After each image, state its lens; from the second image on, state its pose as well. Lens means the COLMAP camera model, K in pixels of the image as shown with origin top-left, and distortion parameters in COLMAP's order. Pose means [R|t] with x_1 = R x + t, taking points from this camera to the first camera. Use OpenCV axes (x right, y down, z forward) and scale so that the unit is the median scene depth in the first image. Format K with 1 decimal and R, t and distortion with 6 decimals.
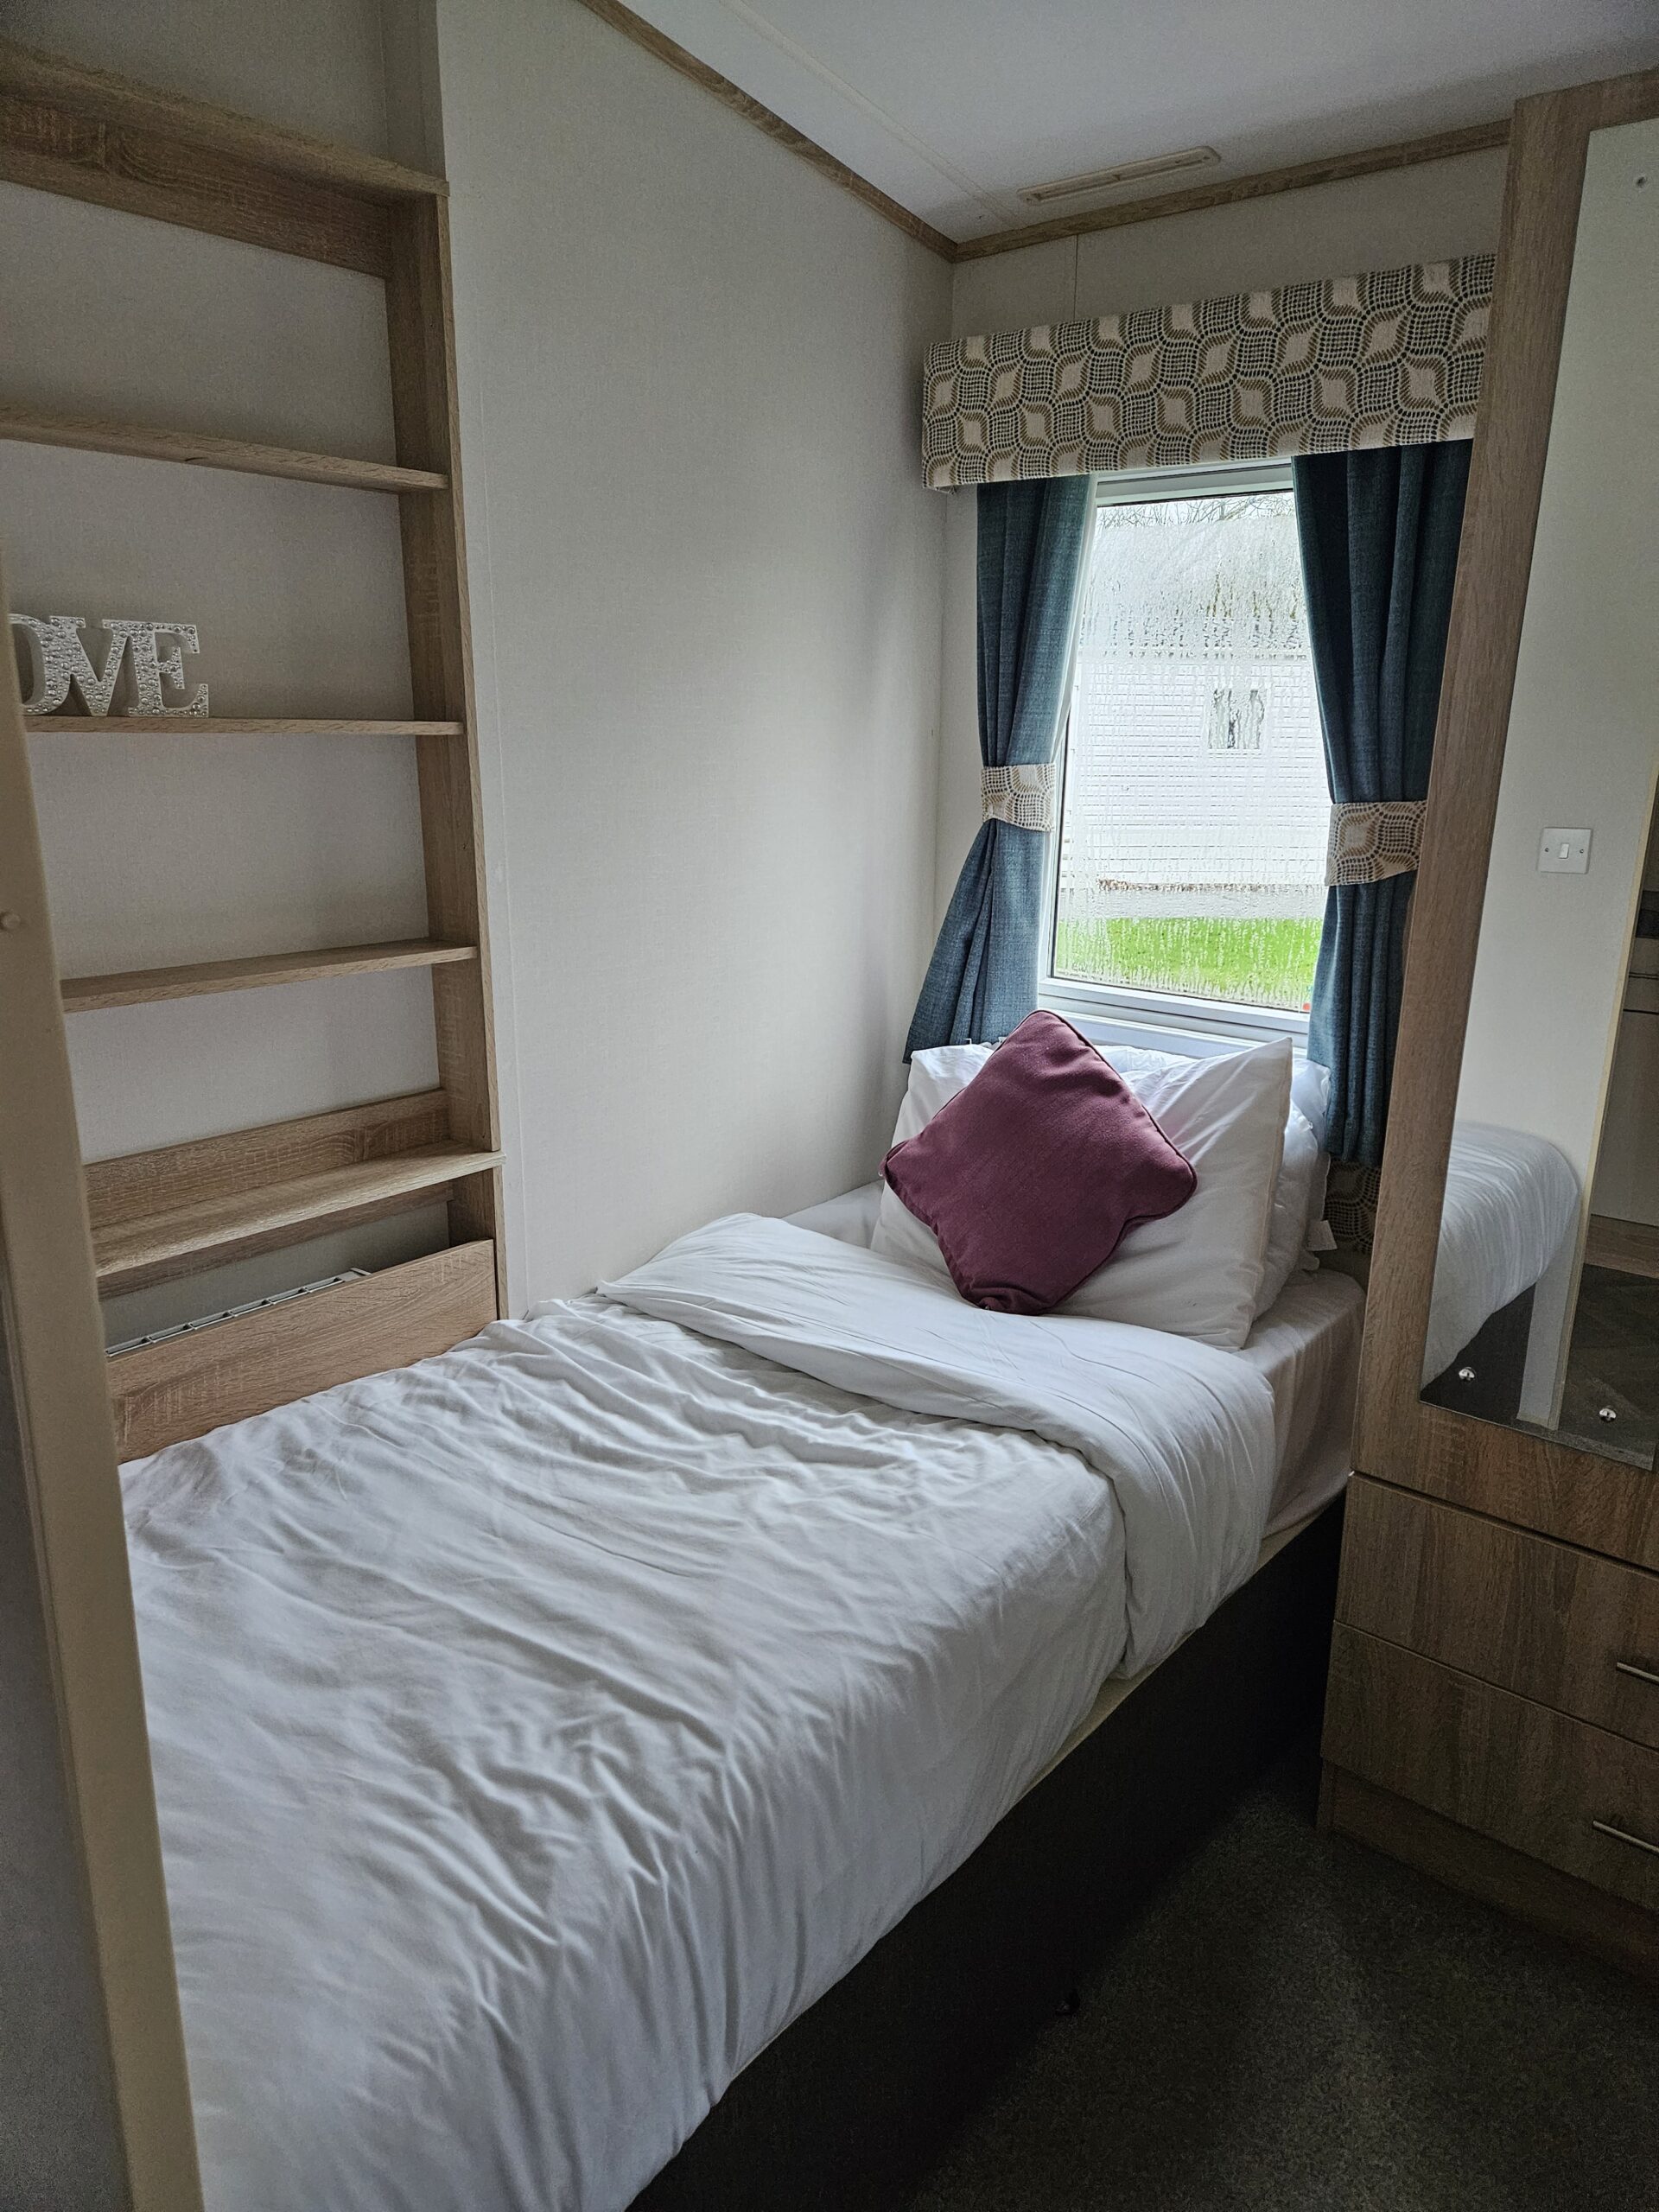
lens RADIAL K [[1480.4, 0, 848.8], [0, 1480.4, 1090.2], [0, 0, 1]] dist [0.093346, -0.077418]
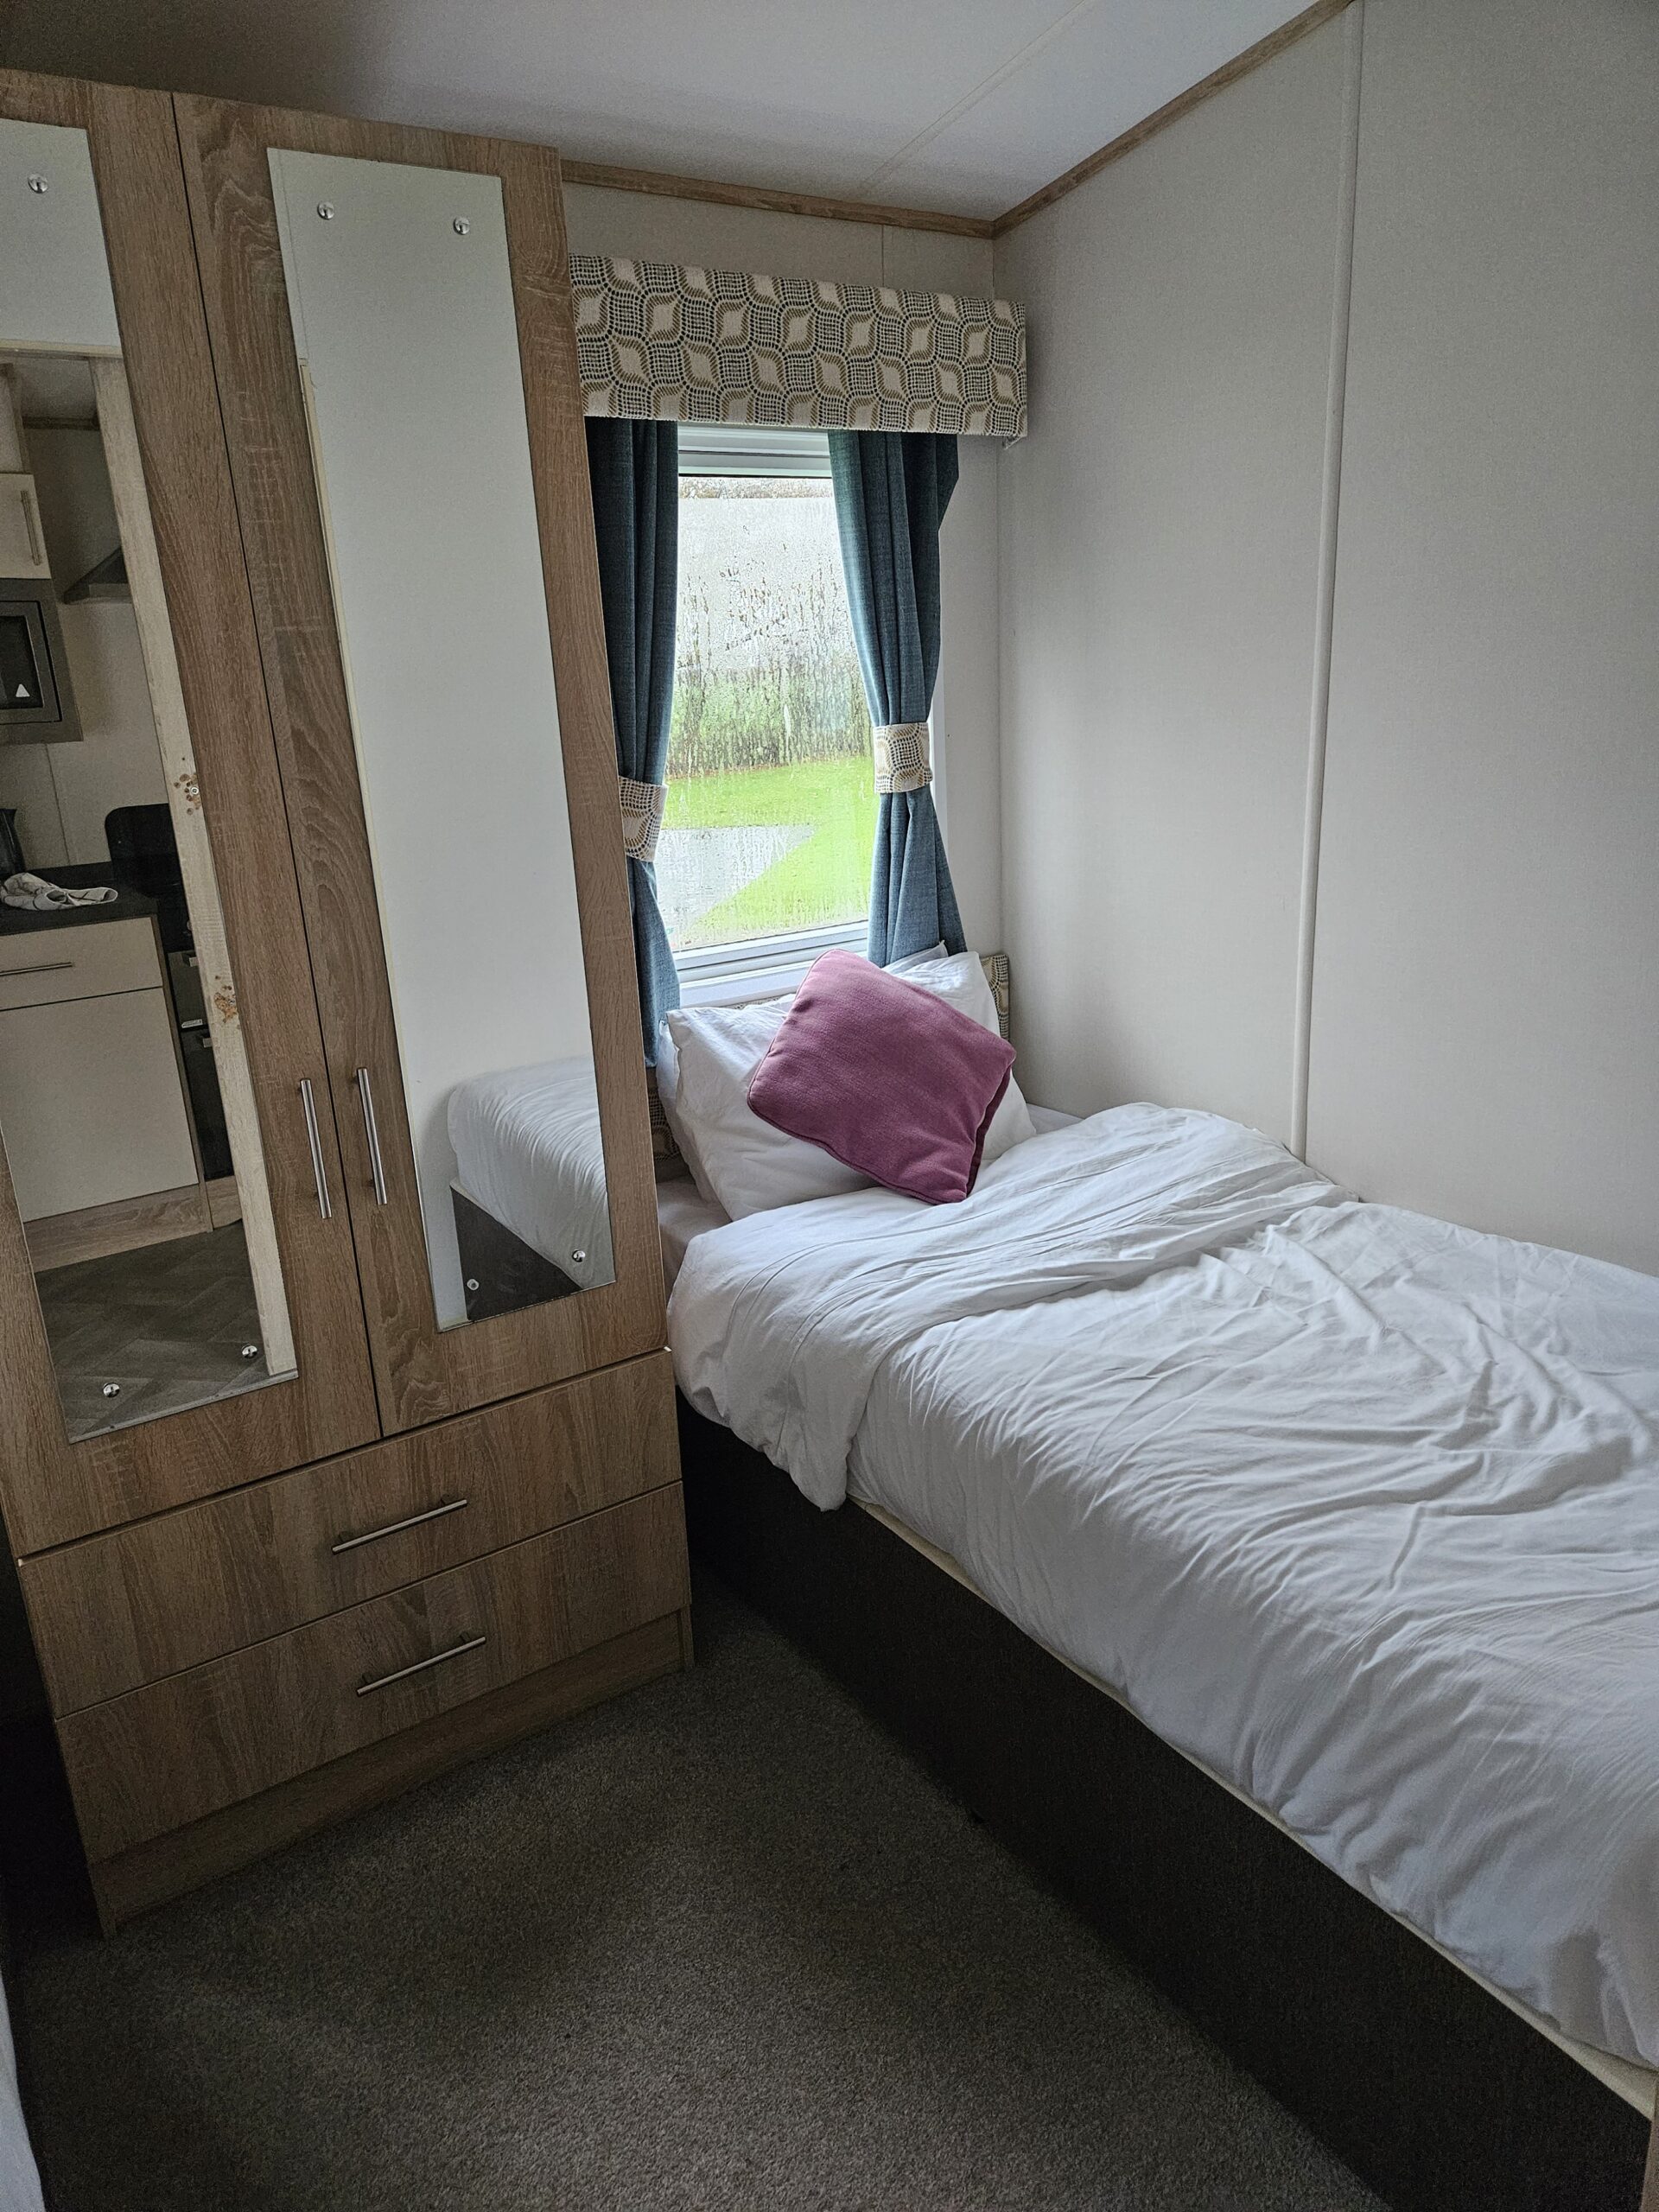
lens RADIAL K [[1480.4, 0, 850.2], [0, 1480.4, 1113.4], [0, 0, 1]] dist [0.093346, -0.077418]
pose [[0.310669, -0.316314, 0.896343, -0.872736], [0.294365, 0.928661, 0.225693, -0.180629], [-0.903789, 0.193736, 0.381618, 0.624353]]
